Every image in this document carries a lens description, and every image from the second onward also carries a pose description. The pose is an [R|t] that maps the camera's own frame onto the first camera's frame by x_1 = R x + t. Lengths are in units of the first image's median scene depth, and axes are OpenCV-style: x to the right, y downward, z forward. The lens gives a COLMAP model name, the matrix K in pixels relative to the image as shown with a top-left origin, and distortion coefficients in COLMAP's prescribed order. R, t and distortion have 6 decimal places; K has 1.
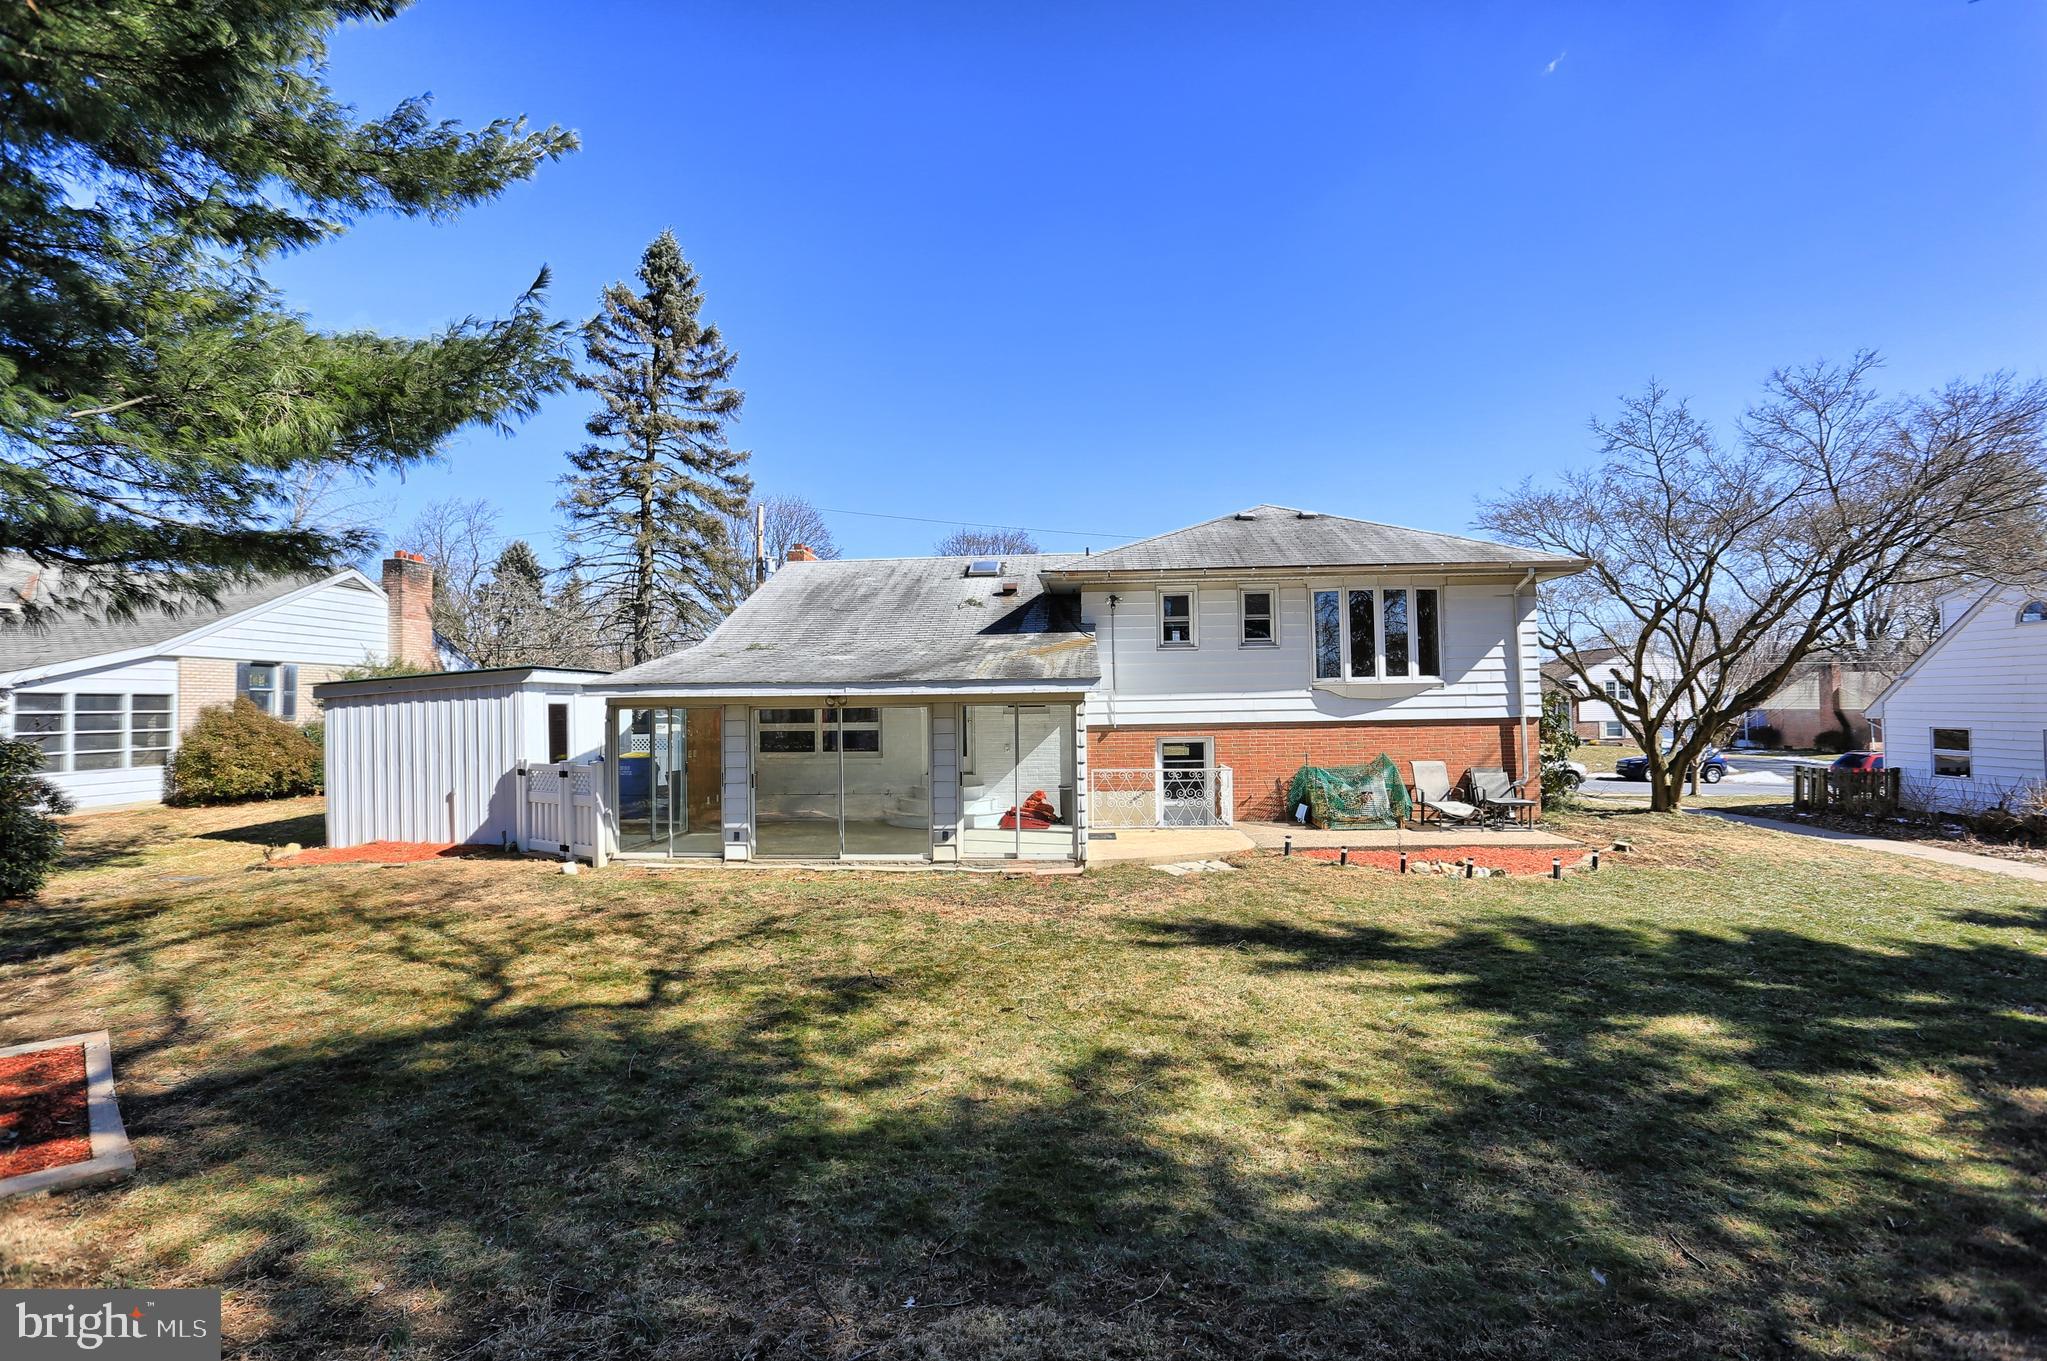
lens RADIAL K [[987.0, 0, 1011.6], [0, 987.0, 679.4], [0, 0, 1]] dist [-0.036992, 0.002018]
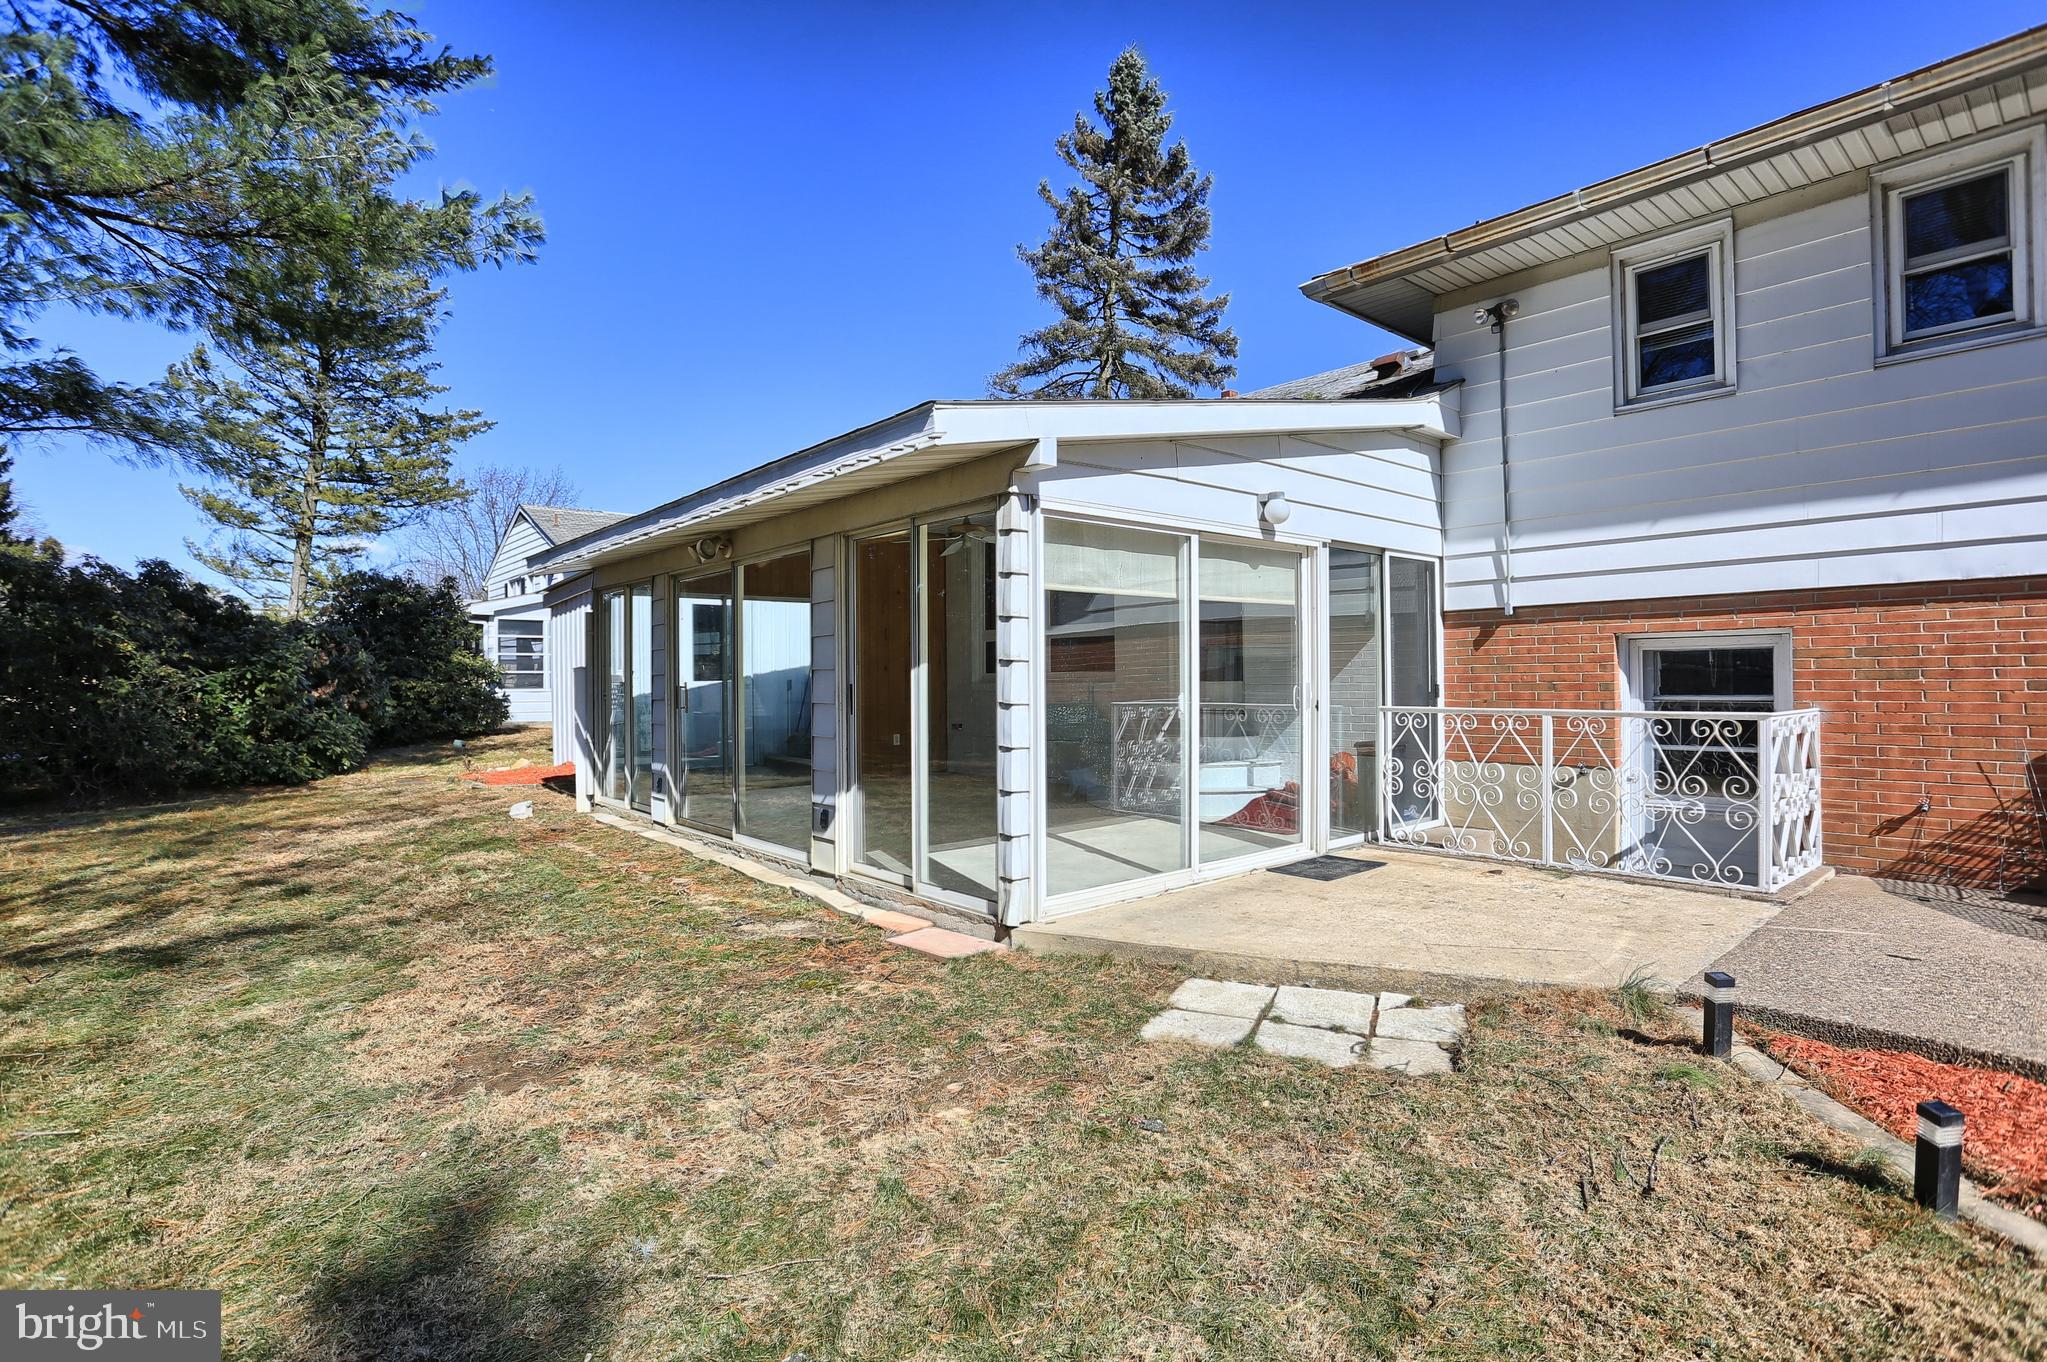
lens RADIAL K [[987.0, 0, 1040.8], [0, 987.0, 647.9], [0, 0, 1]] dist [-0.036992, 0.002018]
pose [[0.700293, -0.016119, -0.713674, 0.263932], [0.019751, 0.999800, -0.003201, 0.060610], [0.713582, -0.011854, 0.700471, 0.567620]]
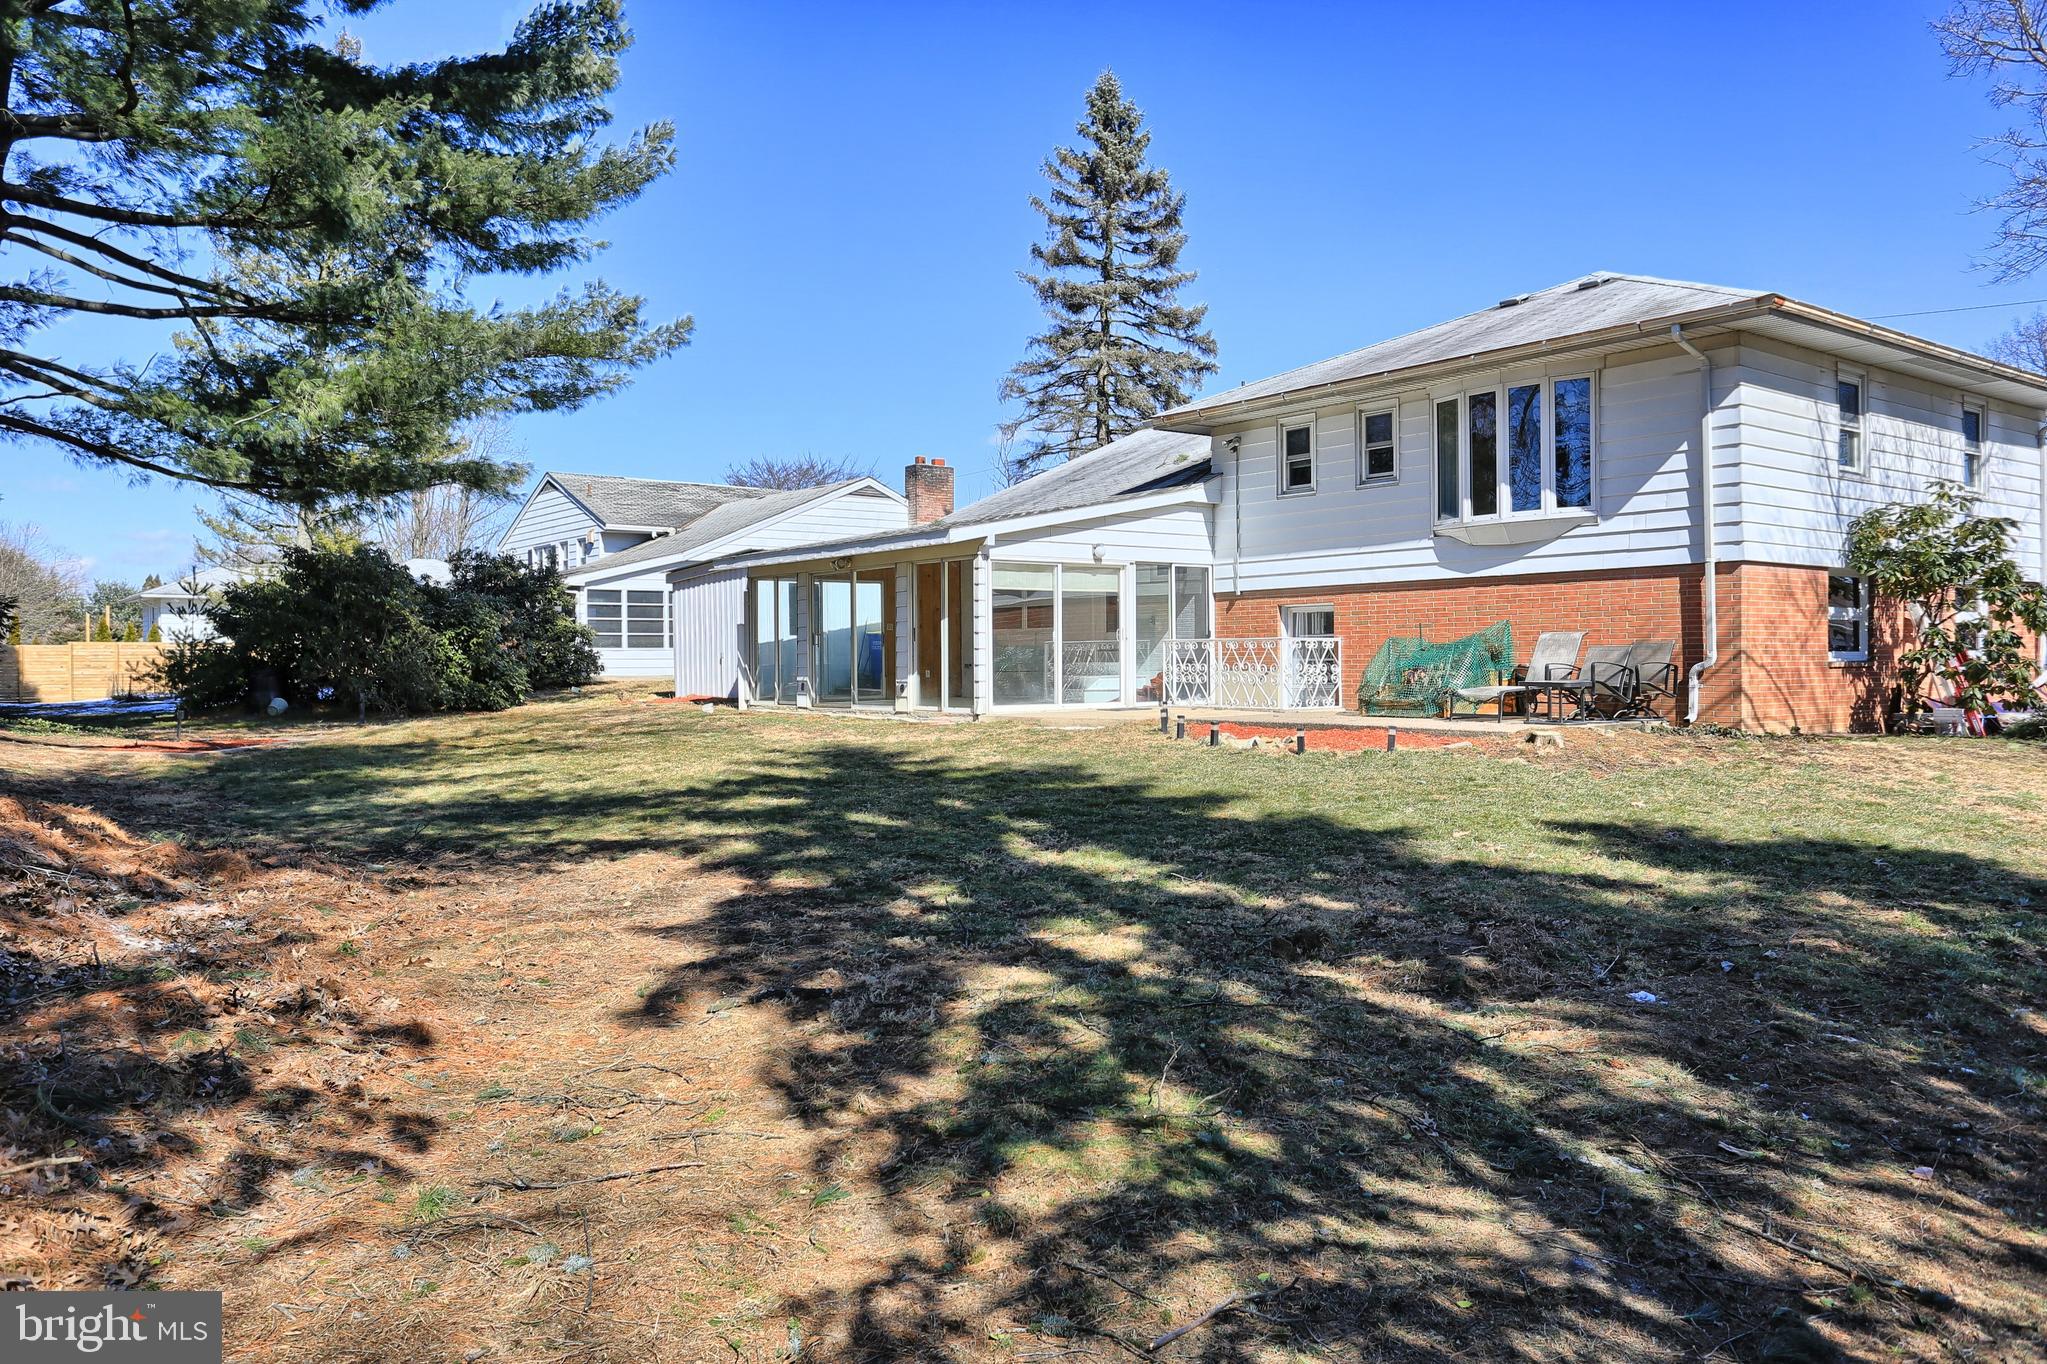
lens RADIAL K [[1489.2, 0, 1036.4], [0, 1489.2, 676.8], [0, 0, 1]] dist [-0.011135, 0.028923]
pose [[0.660934, 0.014491, -0.750304, 0.948216], [0.020468, 0.999093, 0.037326, 0.067495], [0.750165, -0.040028, 0.660038, 0.032899]]
